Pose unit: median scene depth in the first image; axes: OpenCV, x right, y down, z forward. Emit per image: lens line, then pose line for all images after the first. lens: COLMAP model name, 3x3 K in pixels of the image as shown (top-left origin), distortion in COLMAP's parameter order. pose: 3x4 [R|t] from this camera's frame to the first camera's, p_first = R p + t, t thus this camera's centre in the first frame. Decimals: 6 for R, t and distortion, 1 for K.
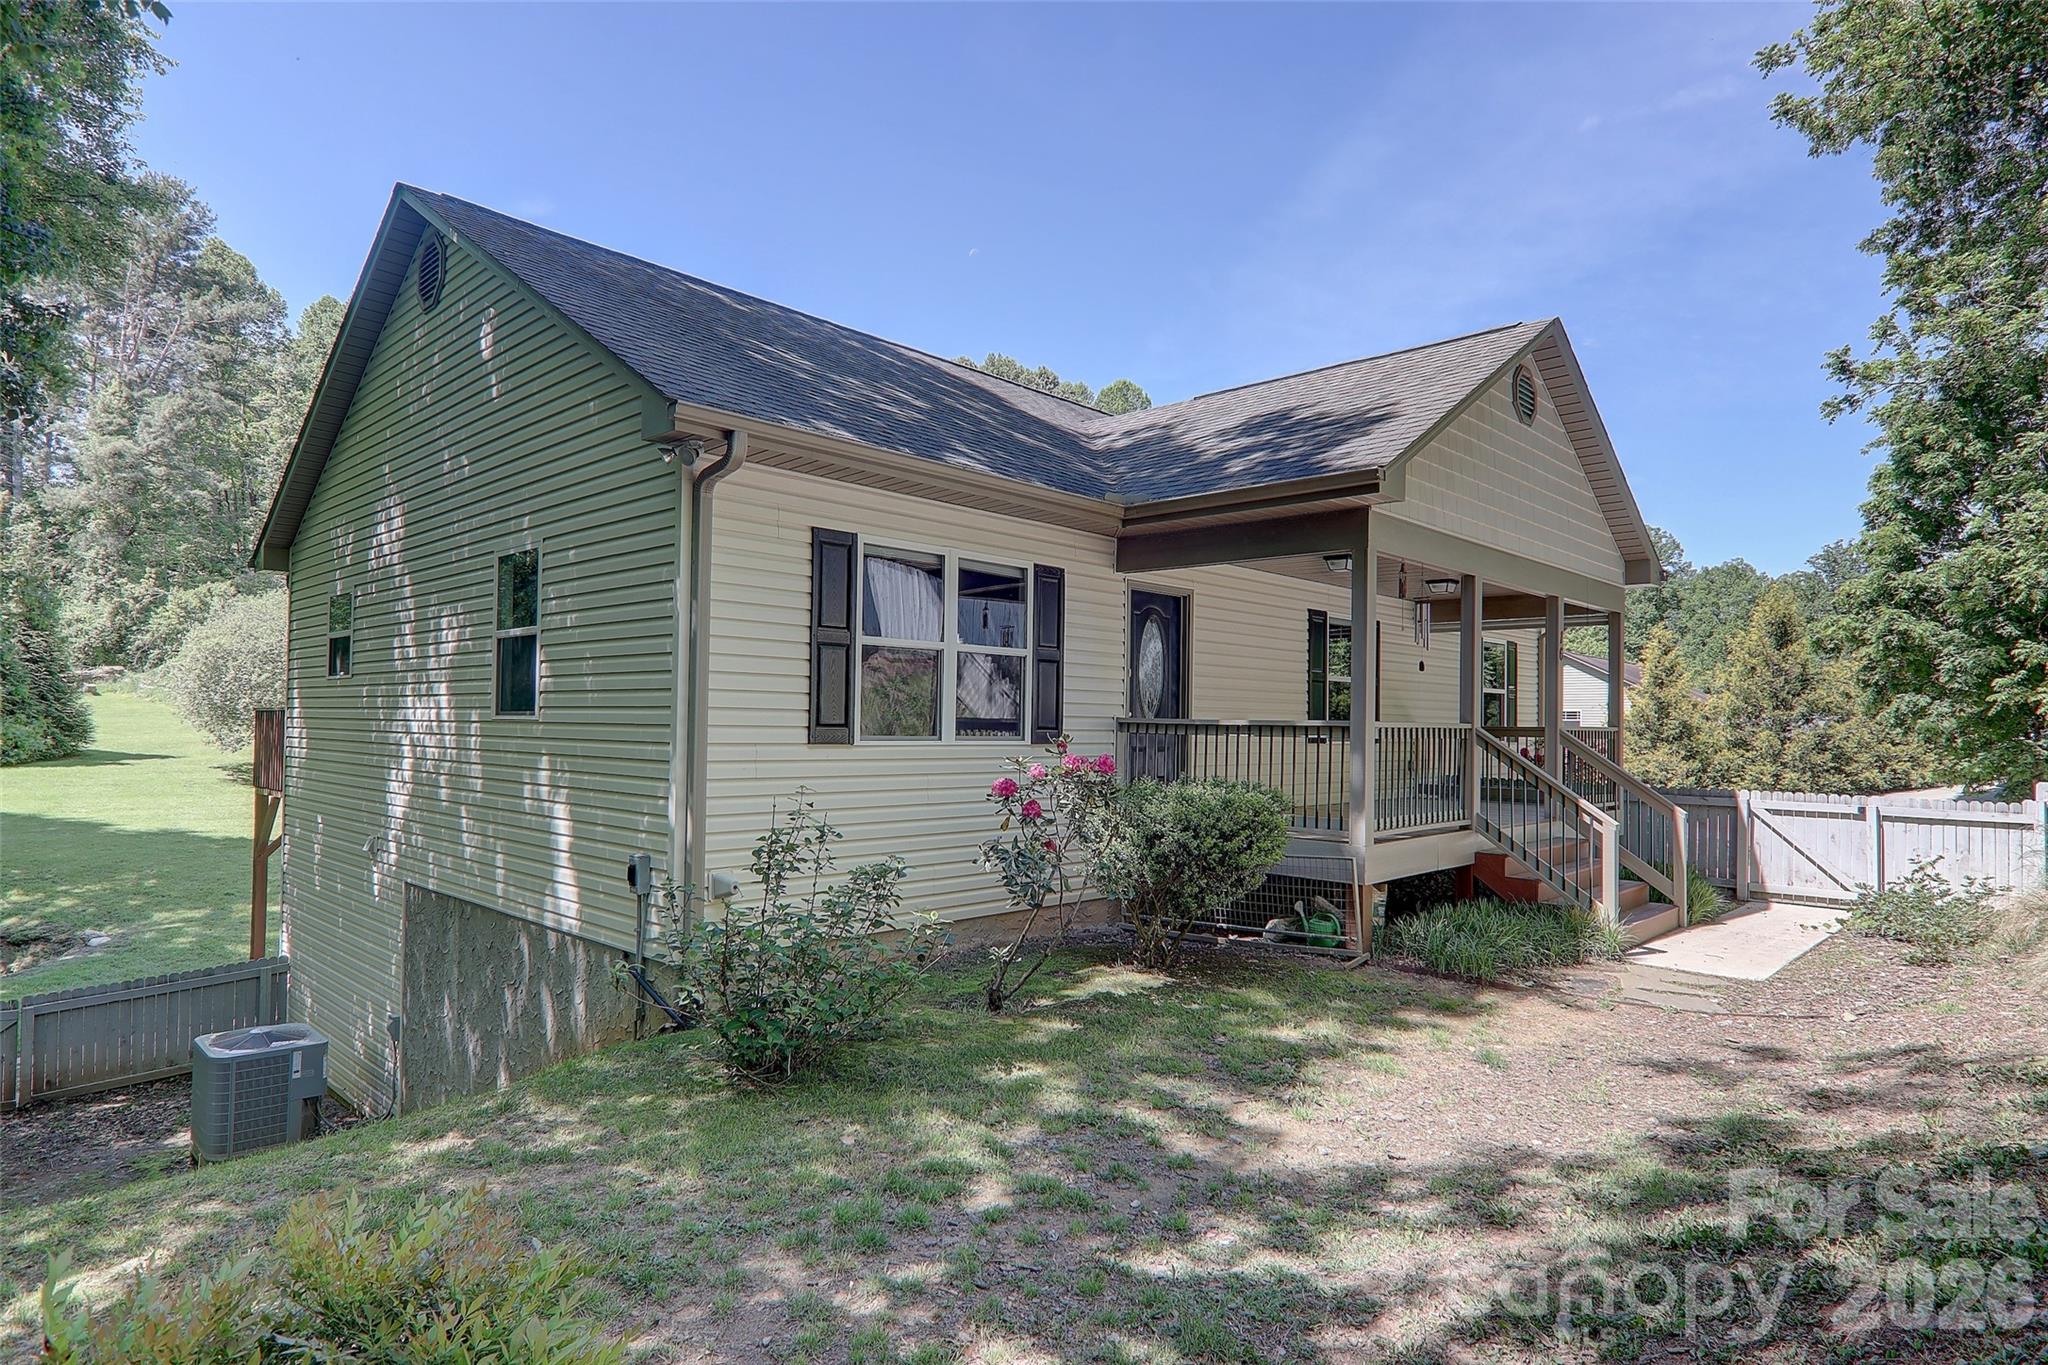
lens RADIAL K [[1134.7, 0, 1024.5], [0, 1134.7, 688.4], [0, 0, 1]] dist [-0.019402, -0.000027]
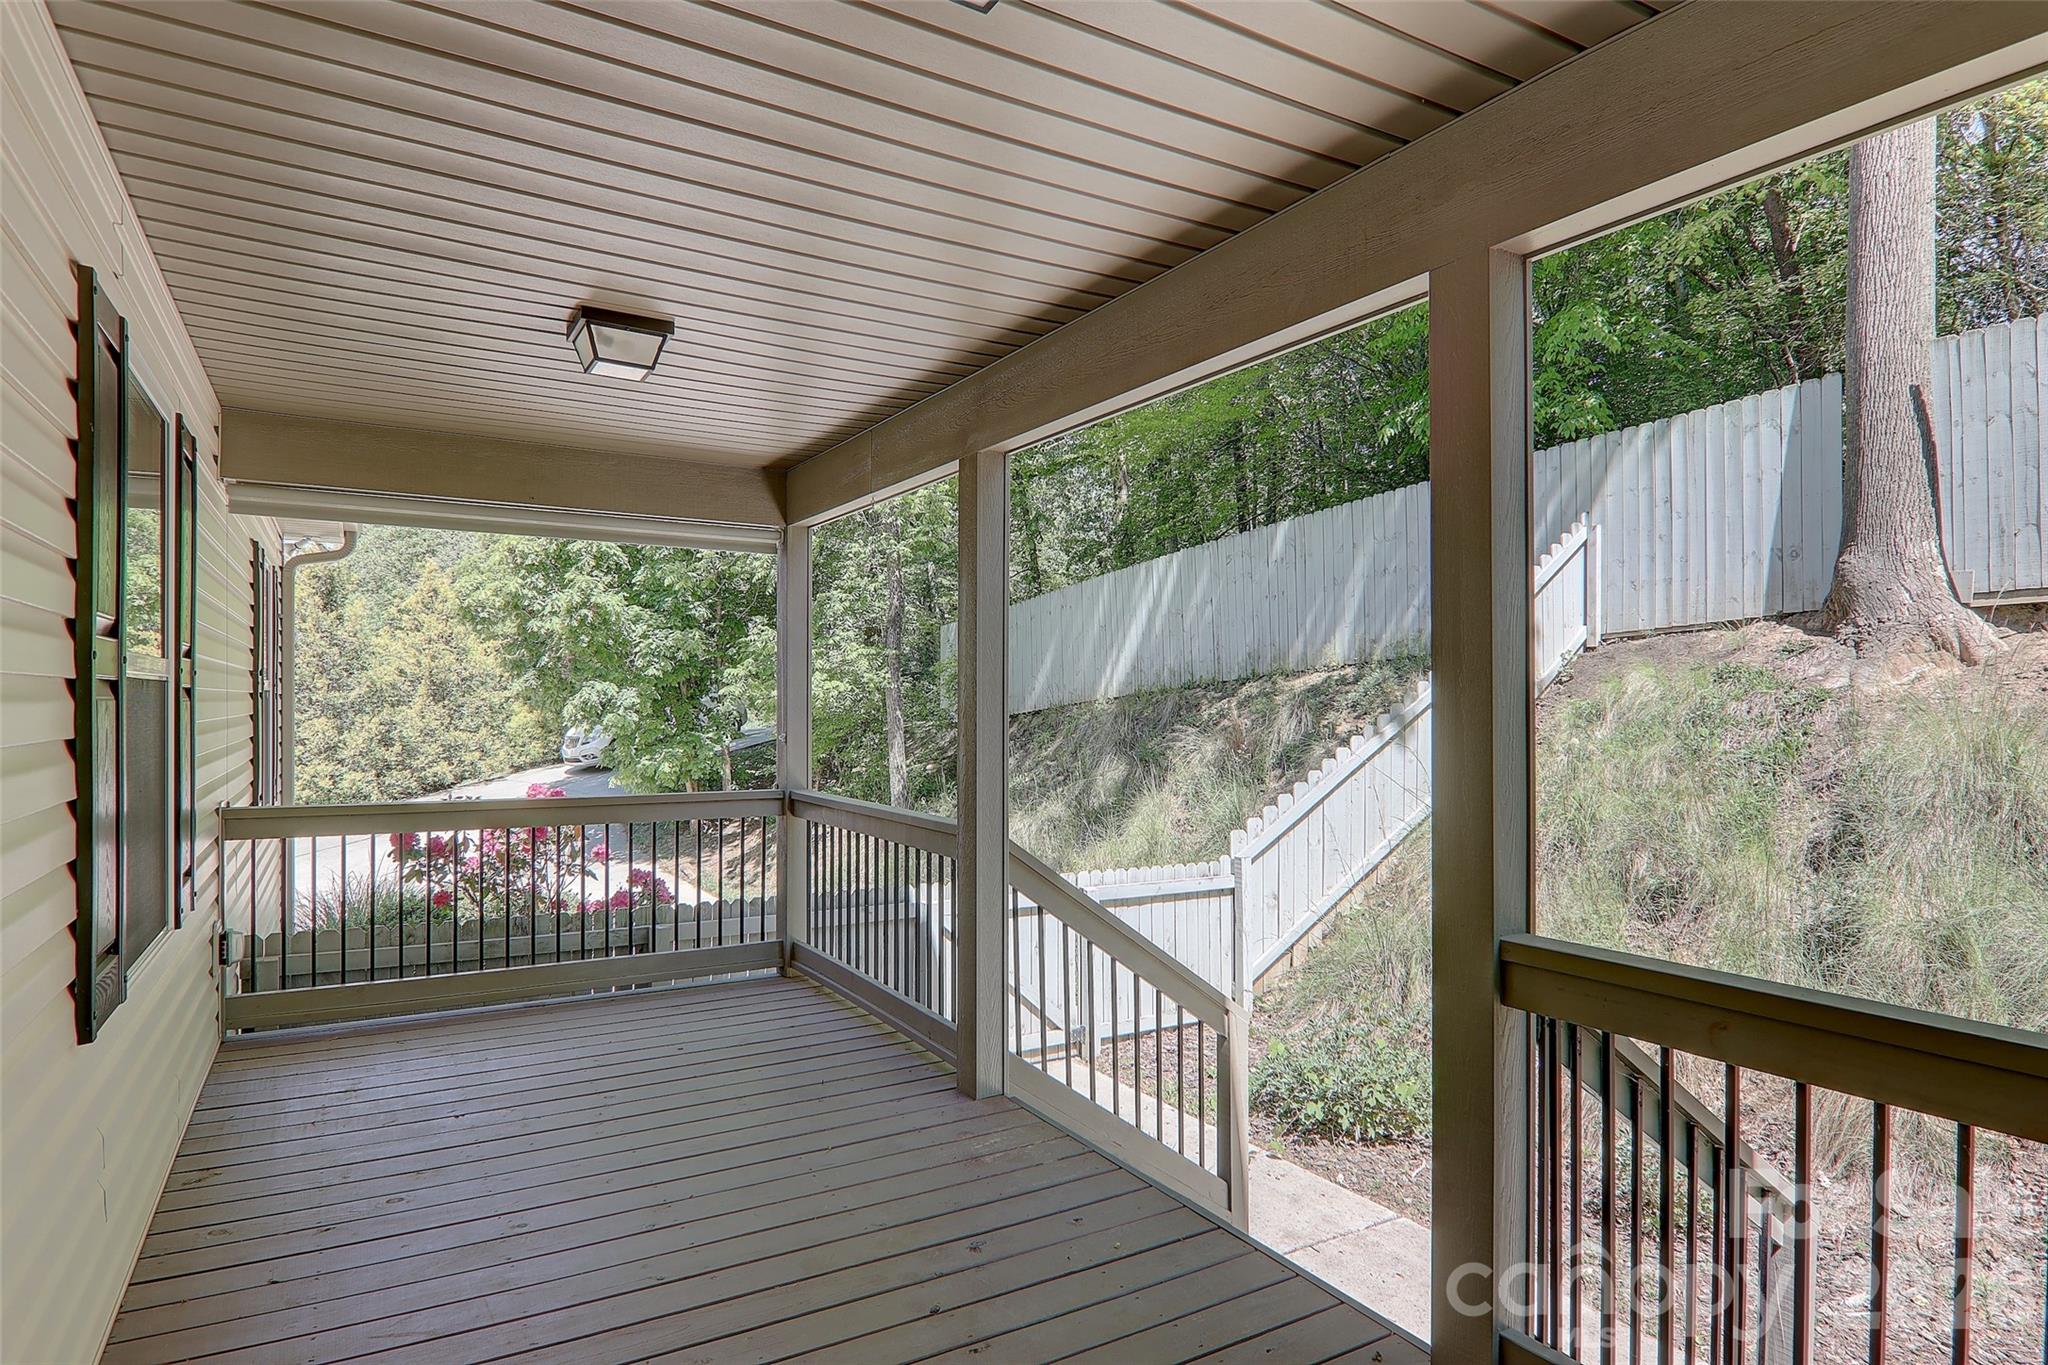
lens RADIAL K [[1134.7, 0, 1023.7], [0, 1134.7, 693.7], [0, 0, 1]] dist [-0.019402, -0.000027]
pose [[0.260757, -0.005432, 0.965389, 0.051446], [-0.032315, 0.999375, 0.014351, -0.005568], [-0.964864, -0.034939, 0.260418, 0.355668]]
